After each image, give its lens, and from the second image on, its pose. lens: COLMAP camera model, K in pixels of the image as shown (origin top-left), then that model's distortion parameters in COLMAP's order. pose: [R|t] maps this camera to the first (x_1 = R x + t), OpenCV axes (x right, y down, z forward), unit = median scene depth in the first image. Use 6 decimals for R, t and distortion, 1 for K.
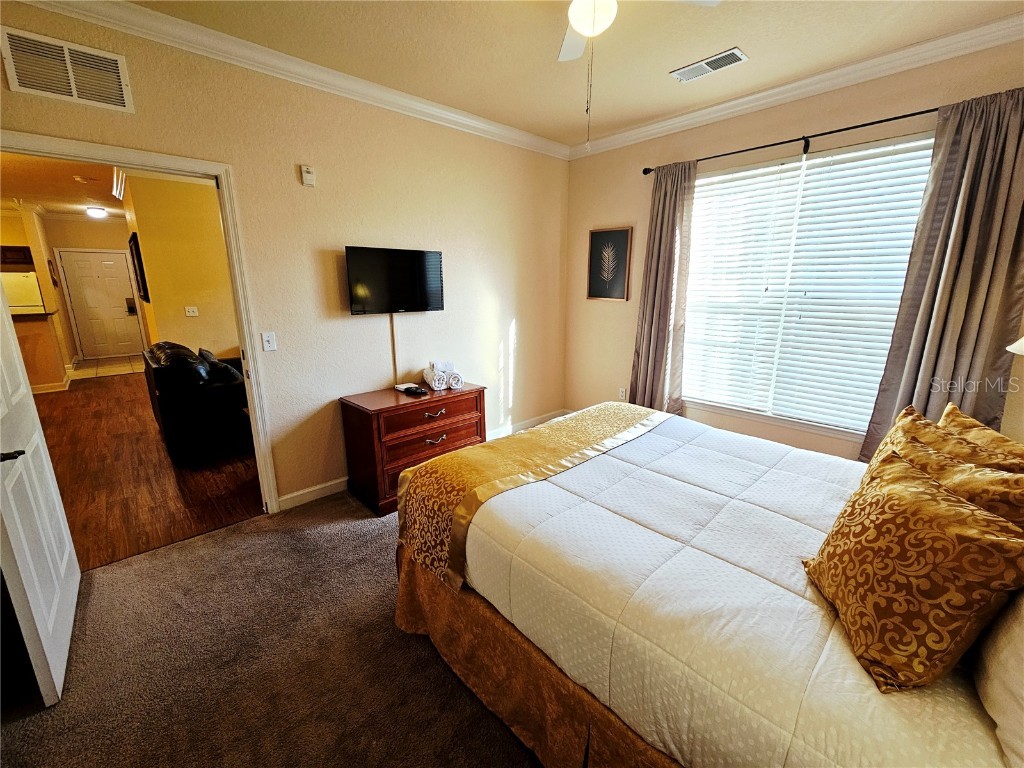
lens RADIAL K [[422.9, 0, 512.0], [0, 422.9, 384.0], [0, 0, 1]] dist [-0.013824, -0.000091]
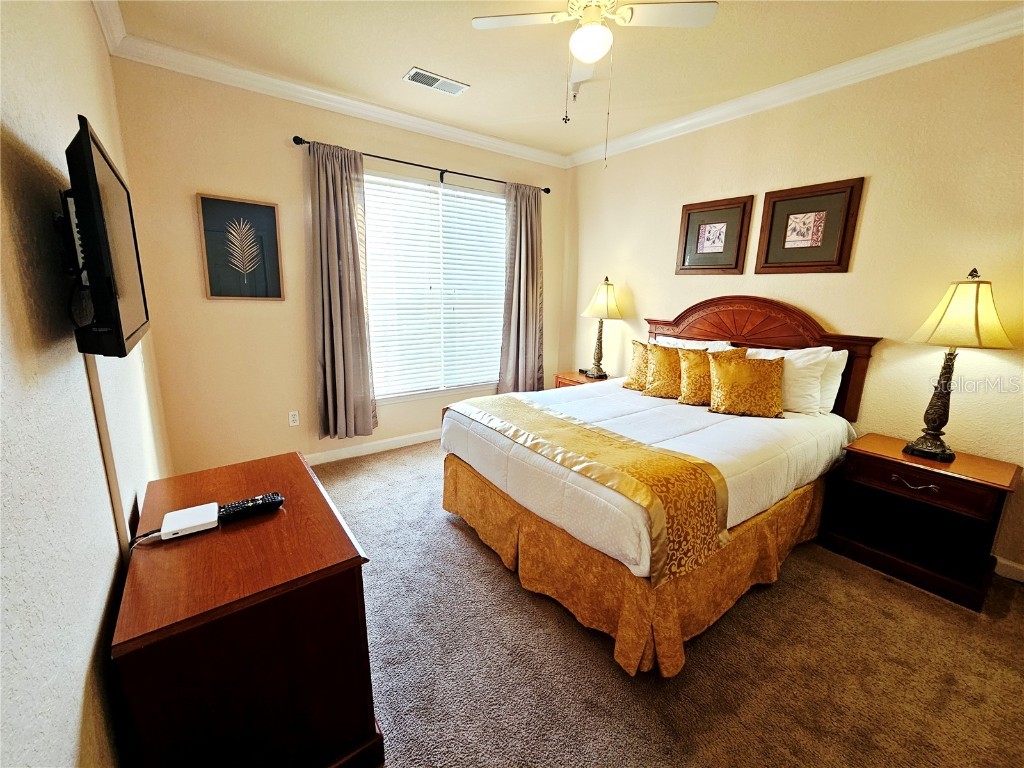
lens RADIAL K [[422.9, 0, 512.0], [0, 422.9, 384.0], [0, 0, 1]] dist [-0.013824, -0.000091]
pose [[0.094673, -0.206654, 0.973823, -0.655393], [0.204604, 0.961372, 0.184121, -0.144551], [-0.974256, 0.181817, 0.133298, 0.709170]]
